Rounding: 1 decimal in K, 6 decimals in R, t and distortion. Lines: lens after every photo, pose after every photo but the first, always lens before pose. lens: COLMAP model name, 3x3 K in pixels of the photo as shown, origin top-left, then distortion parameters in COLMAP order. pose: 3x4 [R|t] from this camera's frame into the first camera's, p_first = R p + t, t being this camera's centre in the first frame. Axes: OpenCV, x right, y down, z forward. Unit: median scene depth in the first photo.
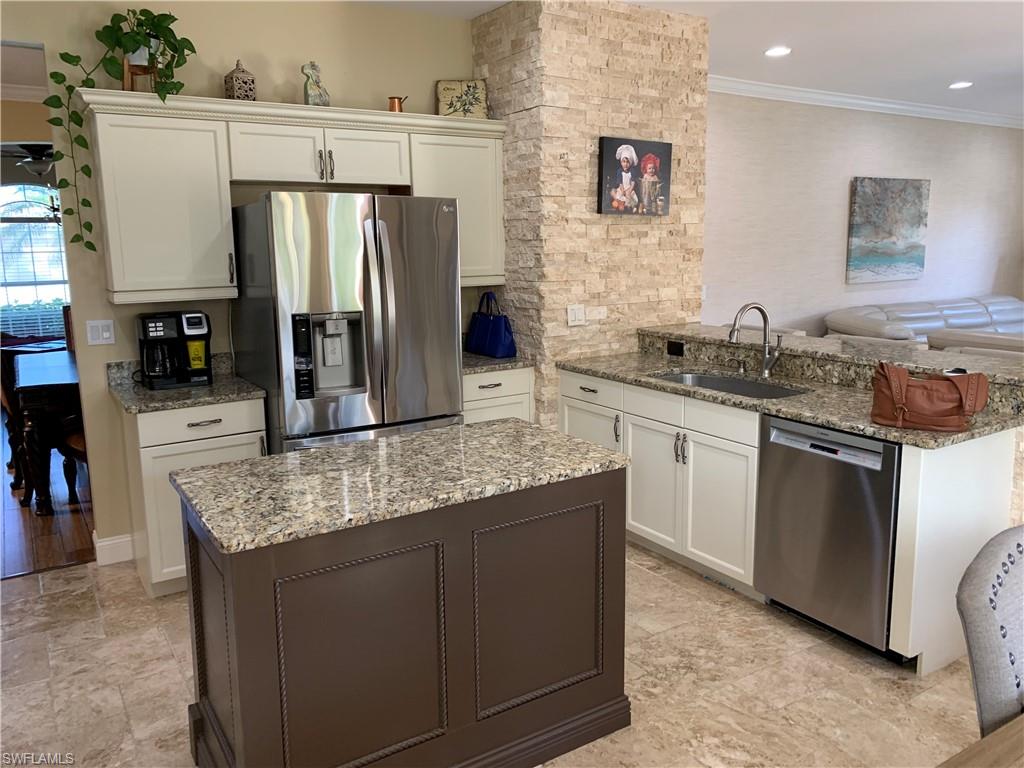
lens RADIAL K [[785.4, 0, 520.4], [0, 785.4, 376.8], [0, 0, 1]] dist [0.039798, -0.037978]
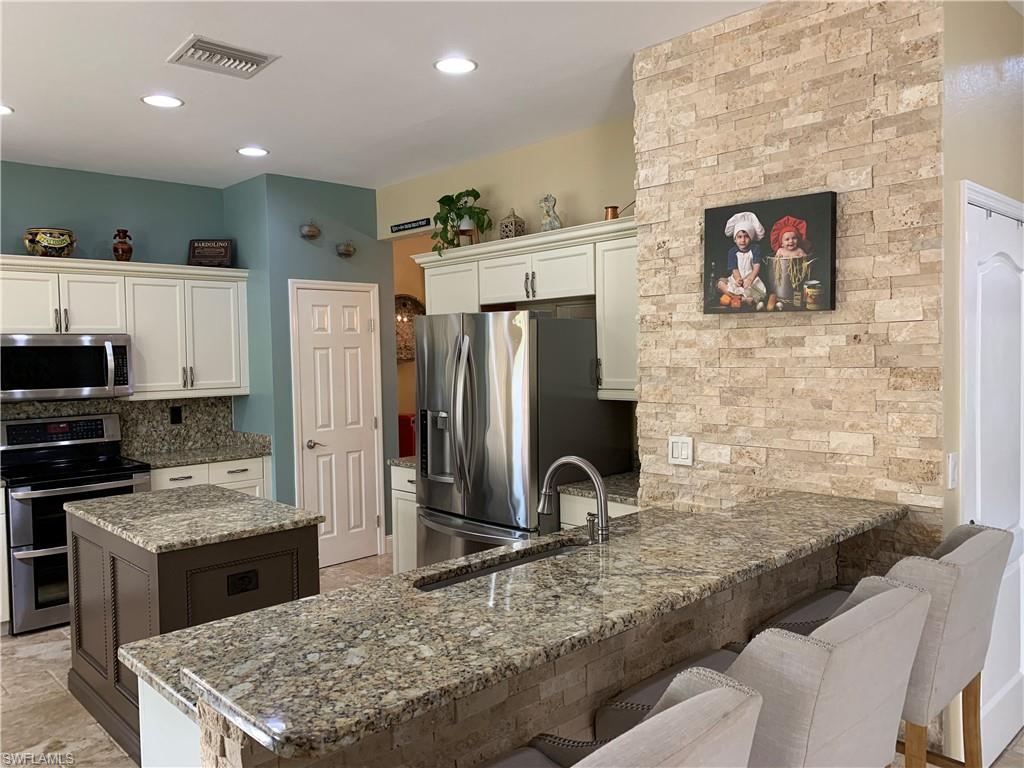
lens RADIAL K [[785.4, 0, 518.5], [0, 785.4, 383.8], [0, 0, 1]] dist [0.039798, -0.037978]
pose [[0.179976, 0.052848, -0.982250, 0.763790], [-0.152620, 0.987964, 0.025192, -0.135575], [0.971759, 0.145377, 0.185876, 0.702738]]
